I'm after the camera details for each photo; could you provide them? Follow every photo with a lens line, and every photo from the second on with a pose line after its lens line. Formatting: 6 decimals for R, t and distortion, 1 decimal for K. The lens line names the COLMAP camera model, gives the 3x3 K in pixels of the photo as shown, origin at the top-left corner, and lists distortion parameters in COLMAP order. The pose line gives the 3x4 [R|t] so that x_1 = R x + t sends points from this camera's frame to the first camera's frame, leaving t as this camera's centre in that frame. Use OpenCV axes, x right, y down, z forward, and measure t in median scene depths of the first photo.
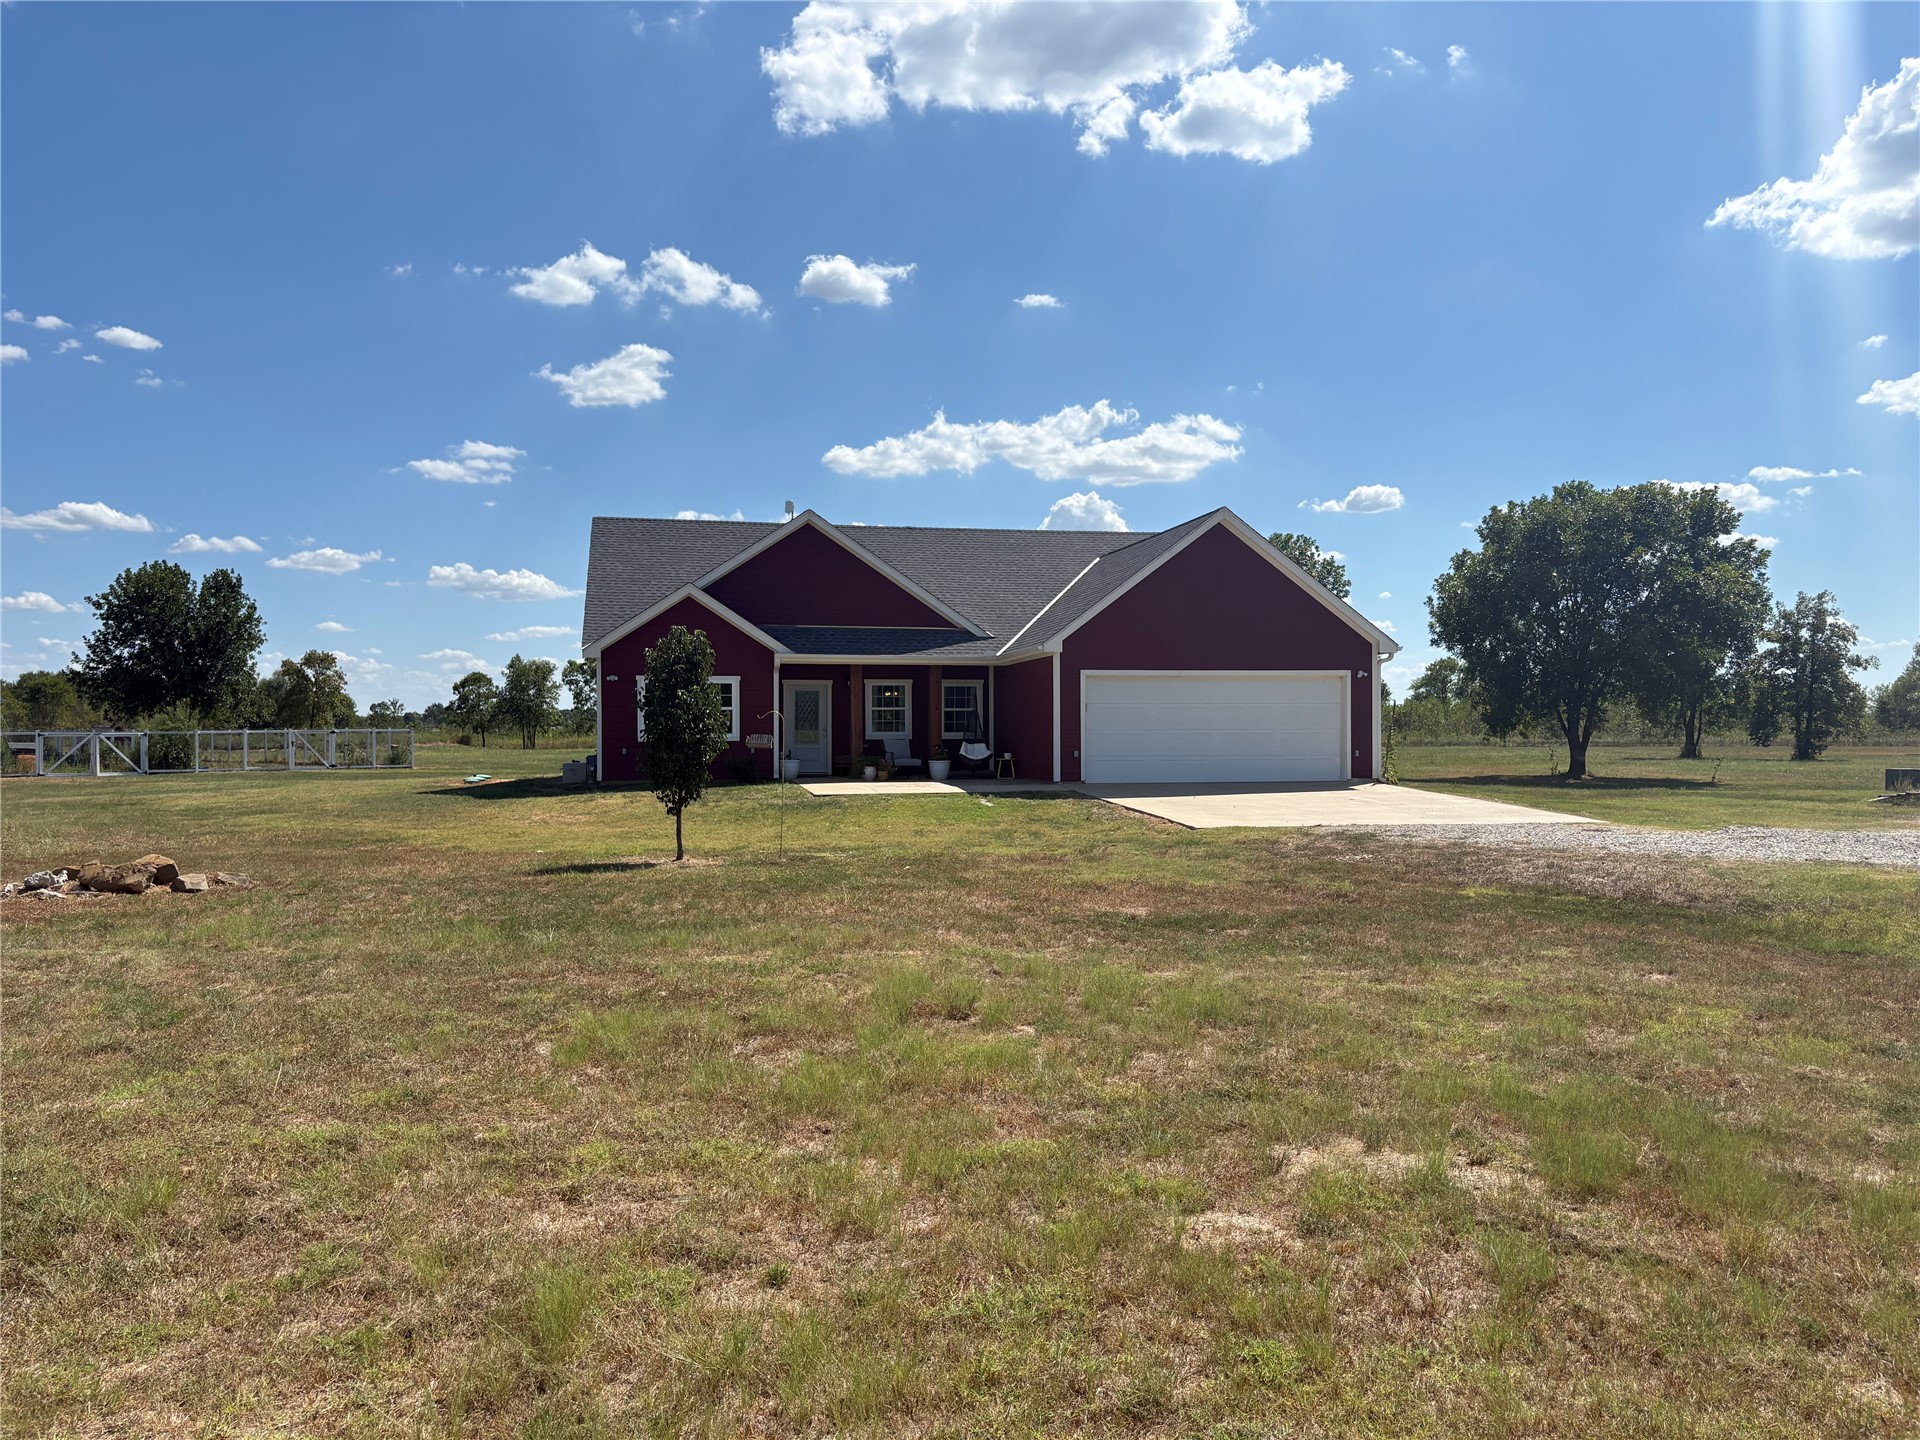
lens RADIAL K [[1504.8, 0, 960.0], [0, 1504.8, 720.0], [0, 0, 1]] dist [0.120036, -0.162075]
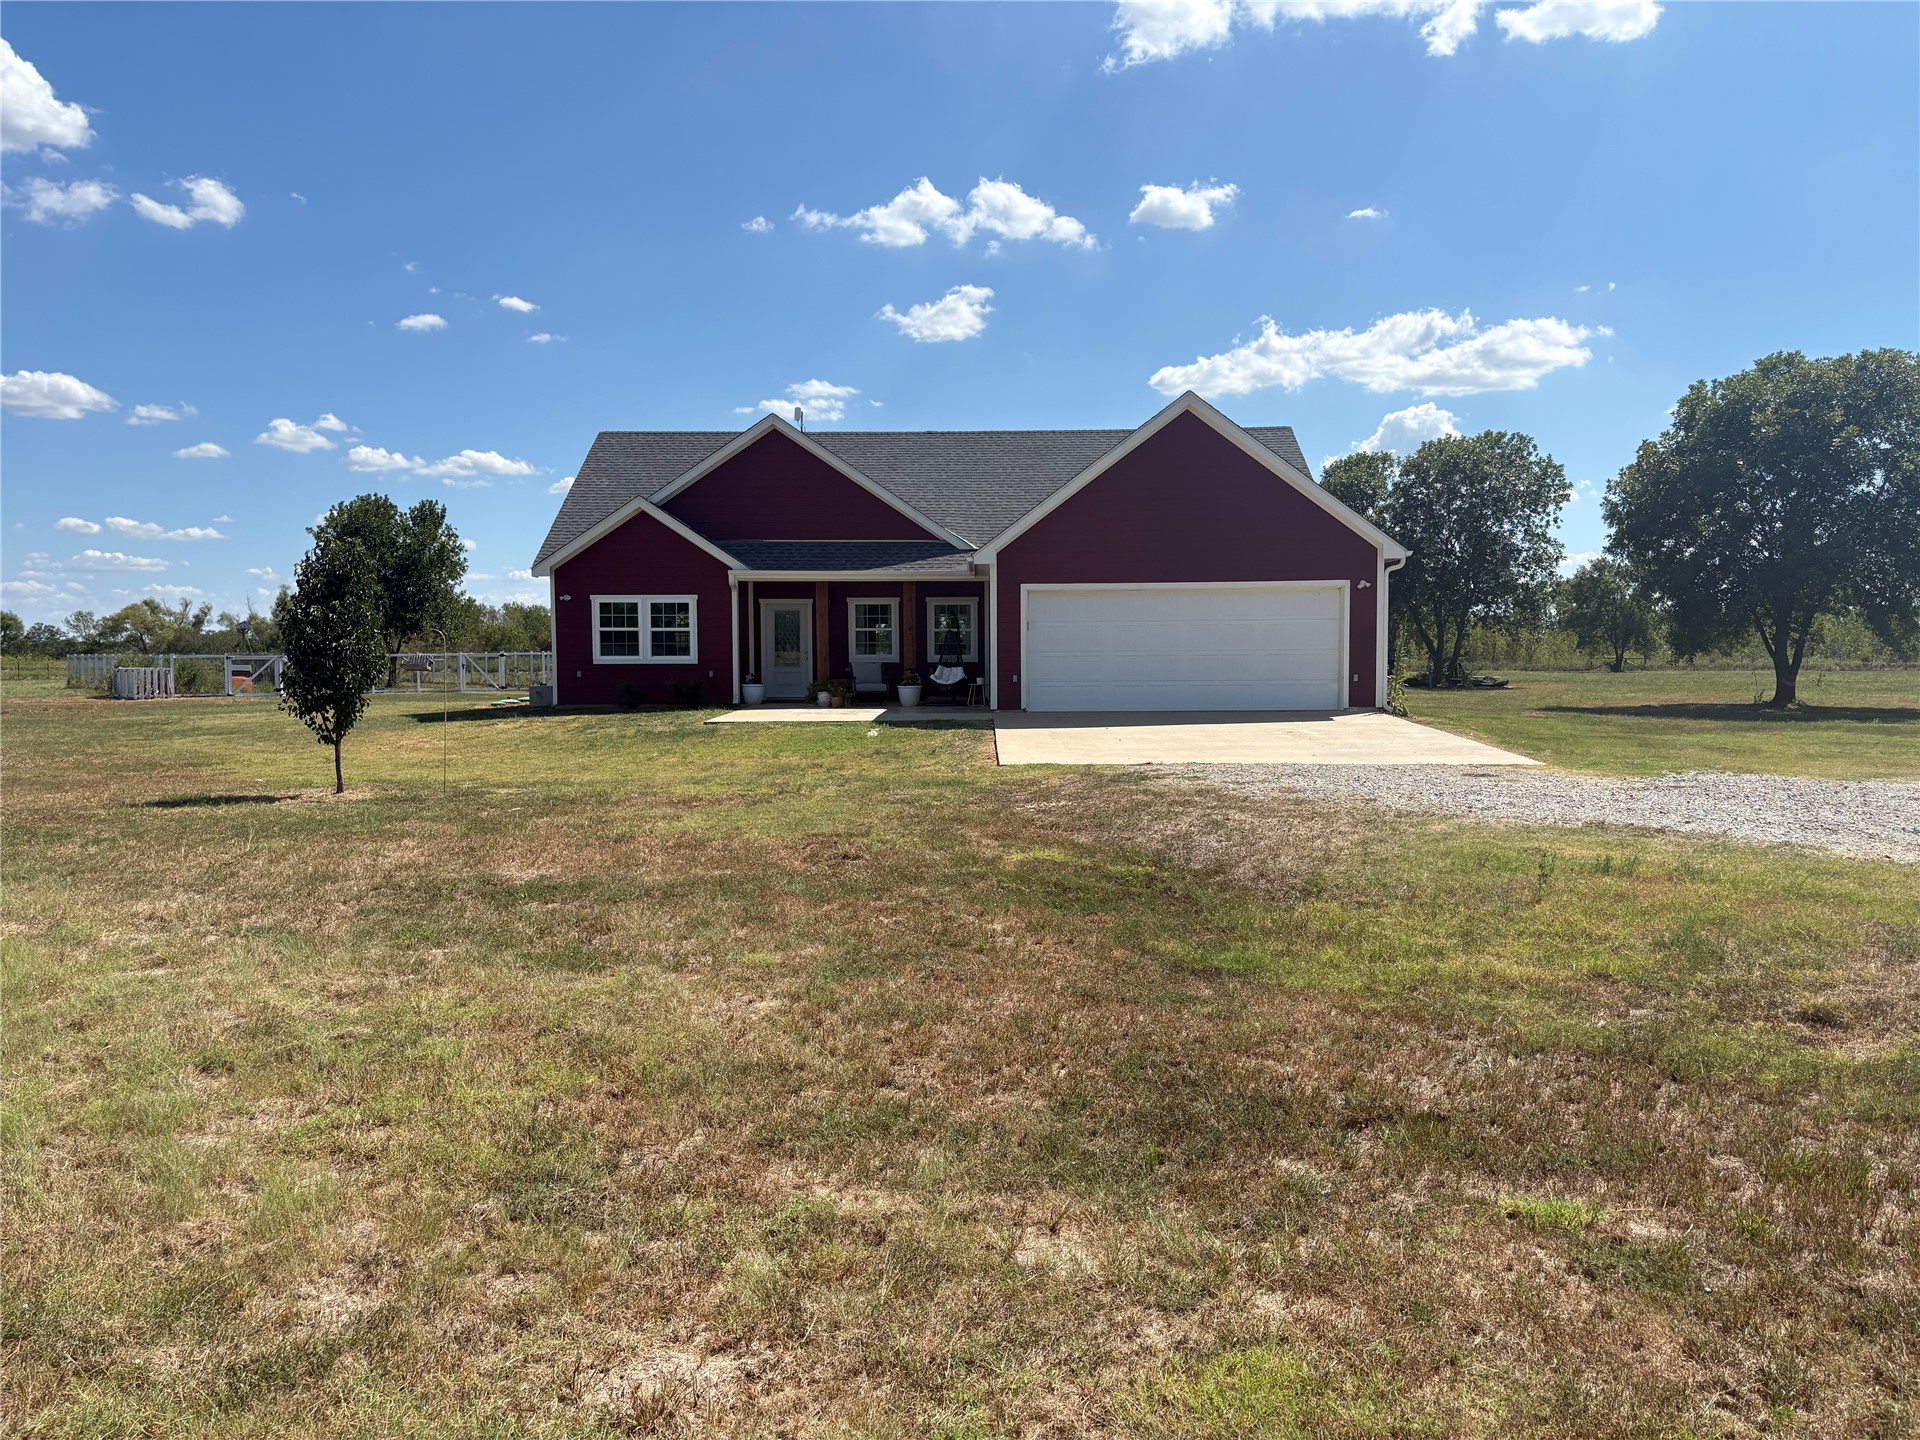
lens RADIAL K [[1451.0, 0, 985.3], [0, 1451.0, 720.1], [0, 0, 1]] dist [0.047583, -0.053403]
pose [[0.973612, 0.008678, -0.228046, 0.161118], [0.003664, 0.998553, 0.053643, 0.000581], [0.228182, -0.053063, 0.972171, 0.103231]]
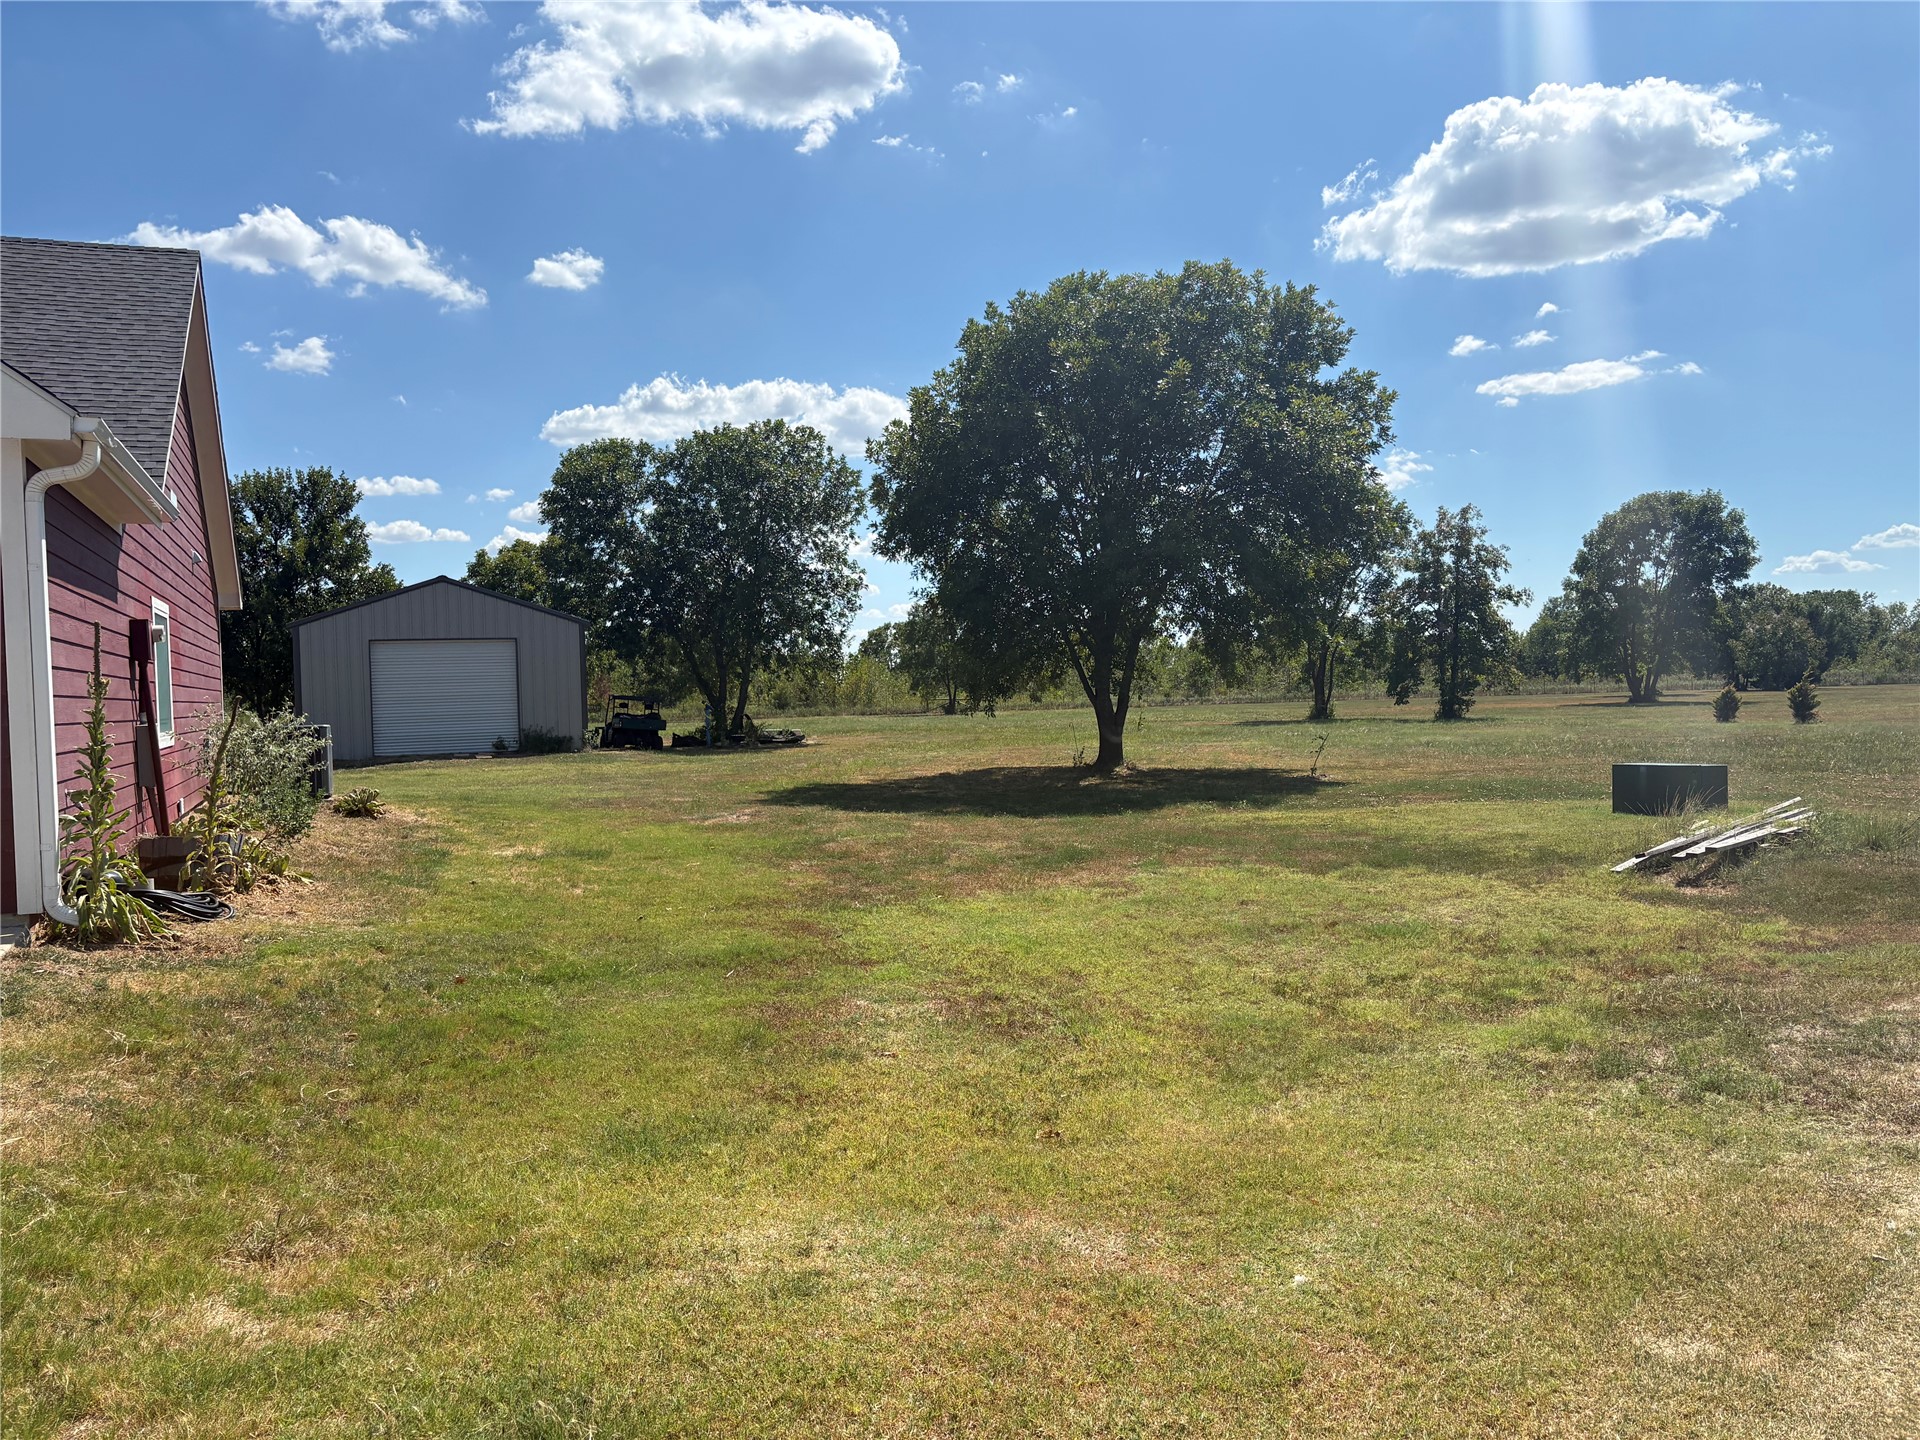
lens RADIAL K [[1451.0, 0, 985.3], [0, 1451.0, 720.1], [0, 0, 1]] dist [0.047583, -0.053403]
pose [[0.980479, -0.027804, 0.194647, 0.246190], [0.023006, 0.999374, 0.026870, 0.001368], [-0.195272, -0.021867, 0.980505, 0.452778]]
